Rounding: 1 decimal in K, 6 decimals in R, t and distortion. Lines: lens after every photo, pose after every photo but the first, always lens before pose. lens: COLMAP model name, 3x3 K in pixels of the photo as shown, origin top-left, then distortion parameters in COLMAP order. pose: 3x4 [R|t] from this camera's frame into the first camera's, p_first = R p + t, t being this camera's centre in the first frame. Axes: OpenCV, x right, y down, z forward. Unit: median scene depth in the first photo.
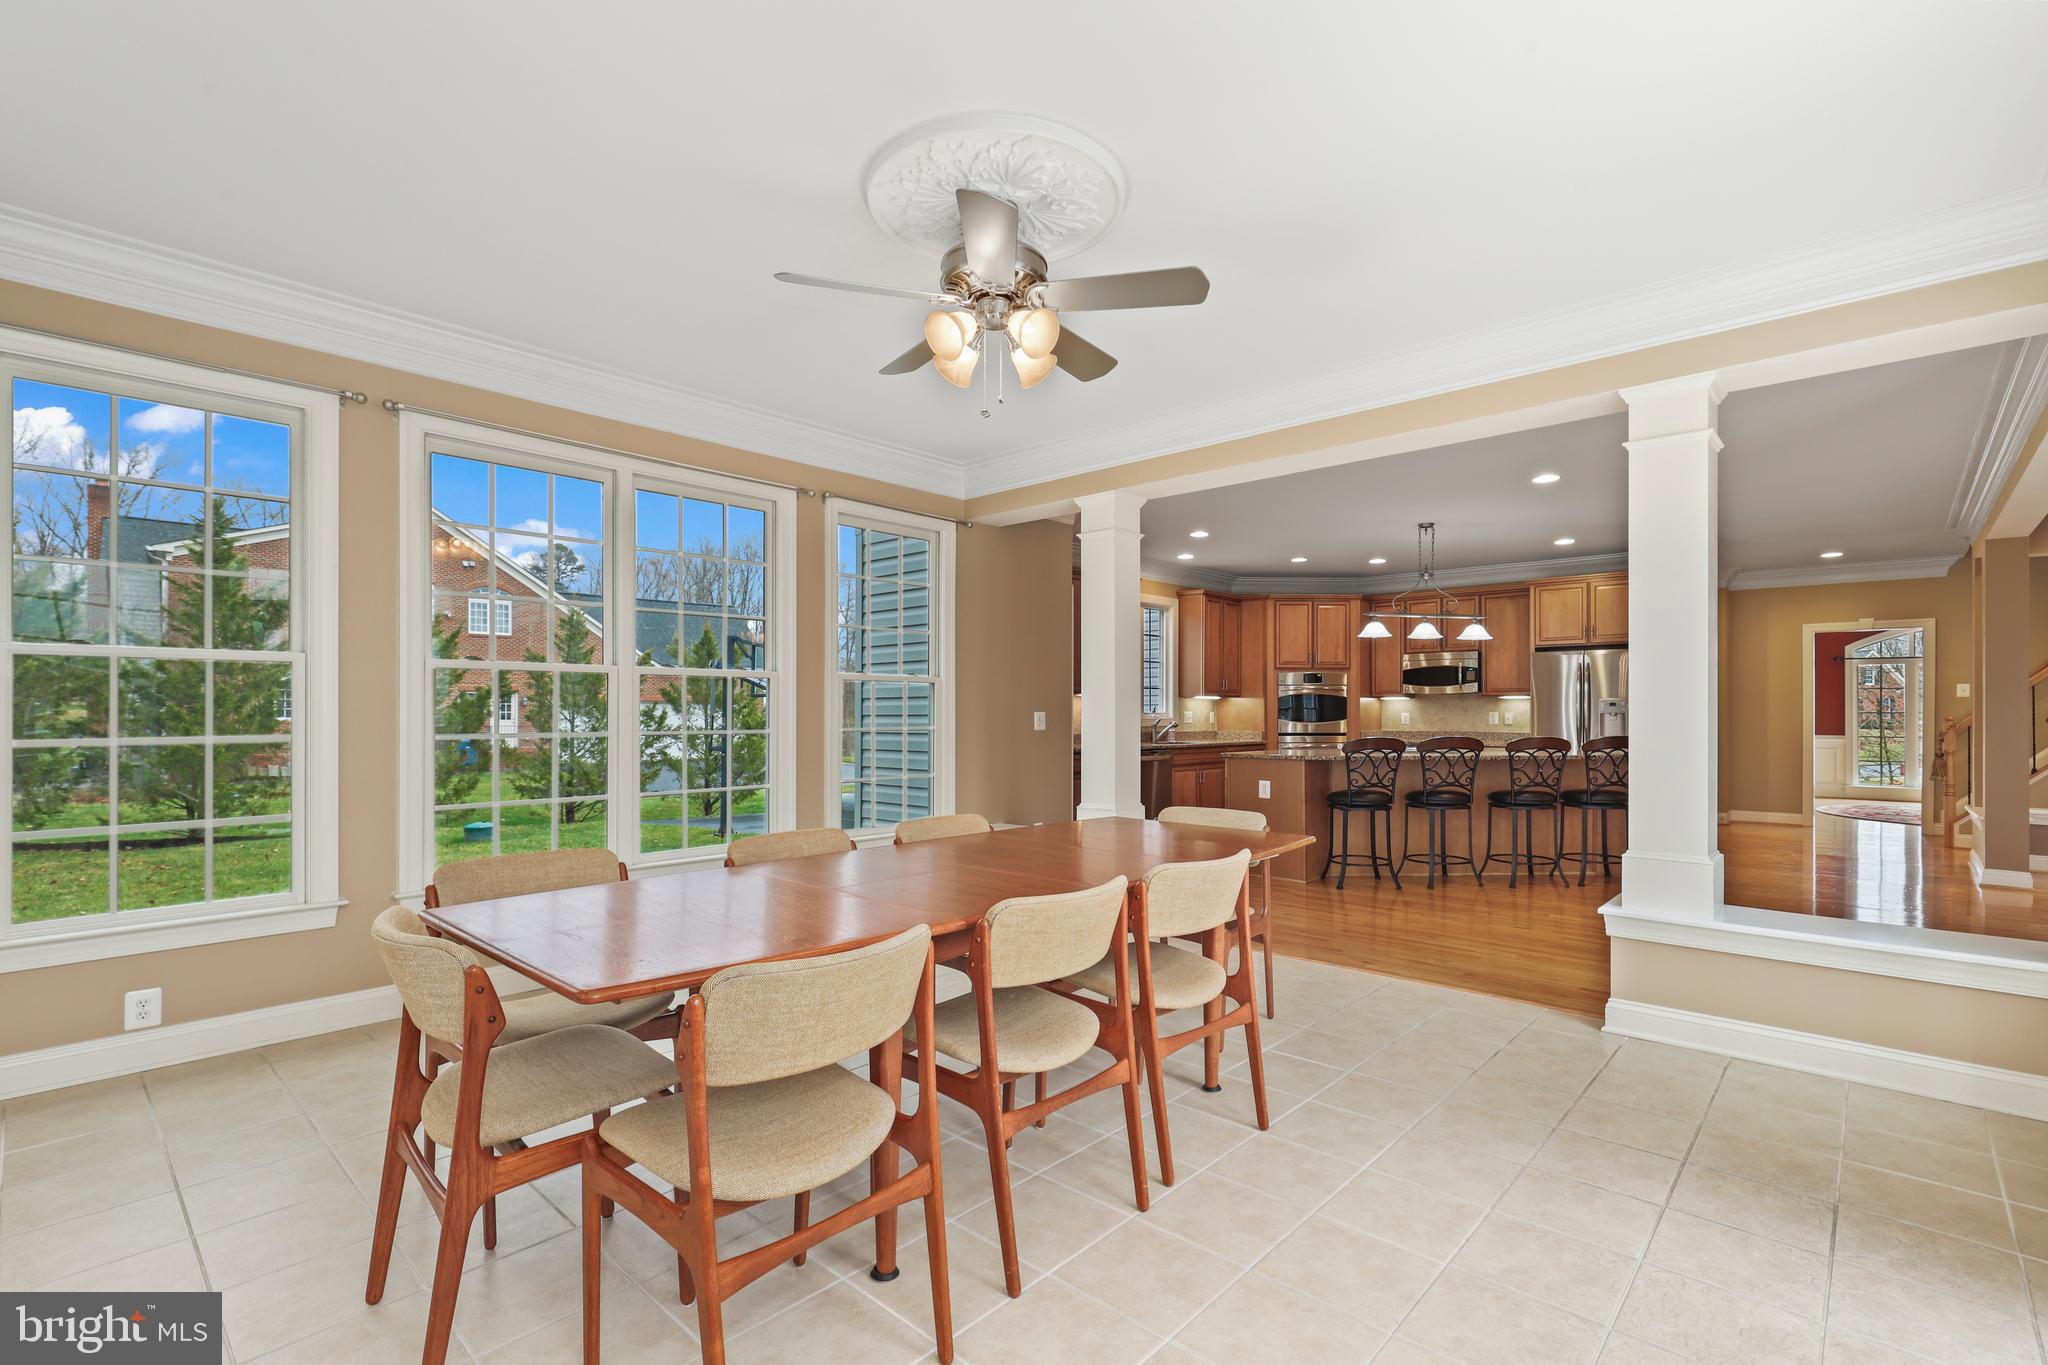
lens RADIAL K [[929.4, 0, 1022.2], [0, 929.4, 705.8], [0, 0, 1]] dist [0.000191, 0.000236]
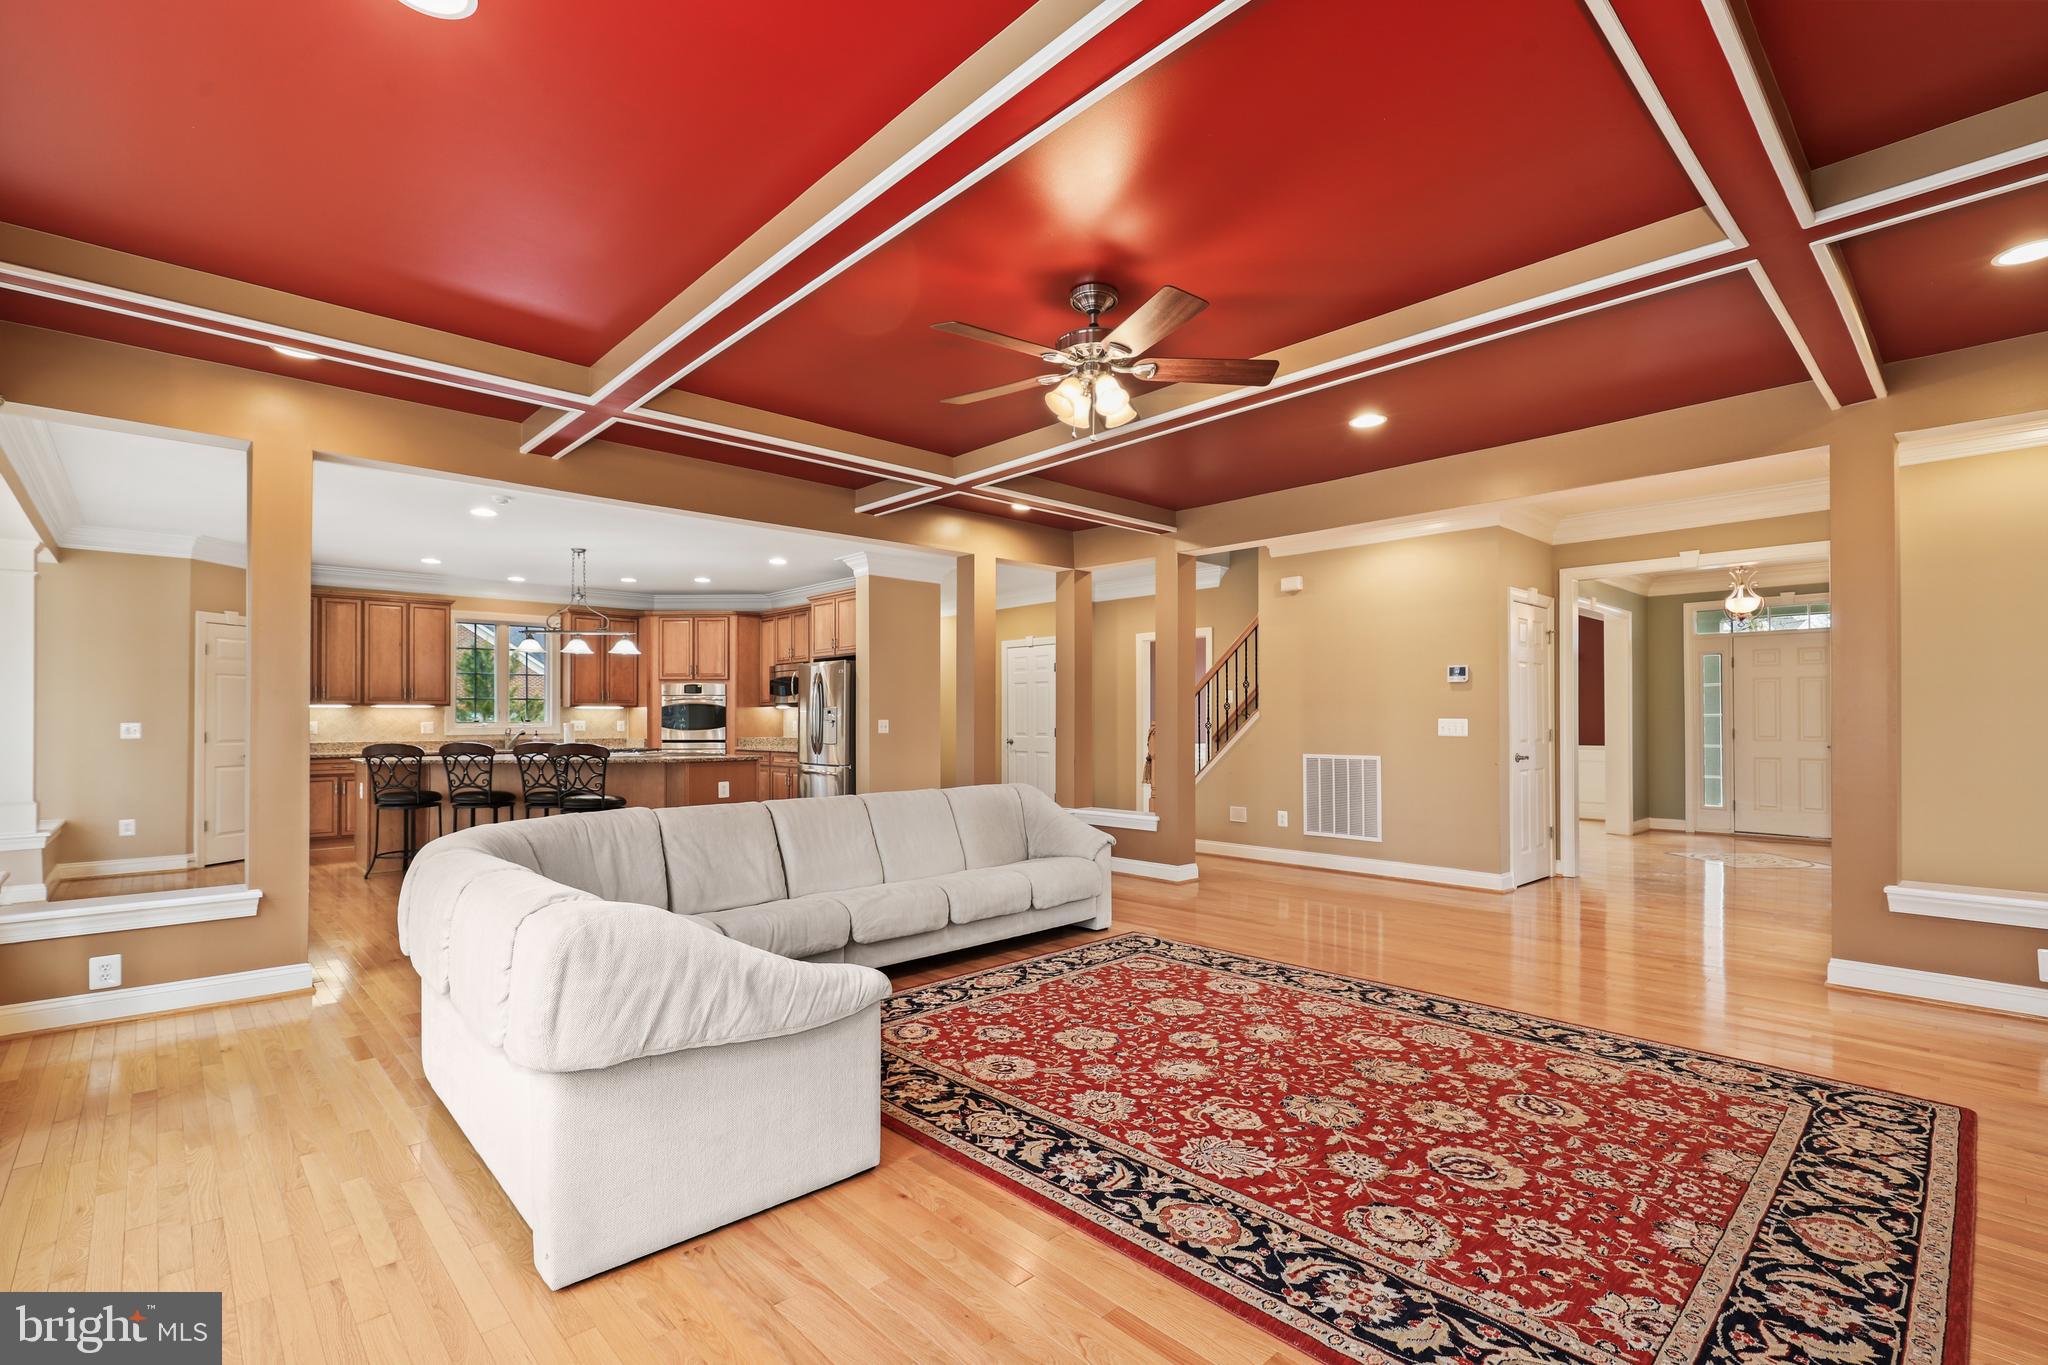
lens RADIAL K [[929.4, 0, 1022.2], [0, 929.4, 705.8], [0, 0, 1]] dist [0.000191, 0.000236]
pose [[0.997257, -0.004775, -0.073865, 0.817303], [0.004108, 0.999949, -0.009178, 0.001161], [0.073905, 0.008849, 0.997226, -0.041877]]
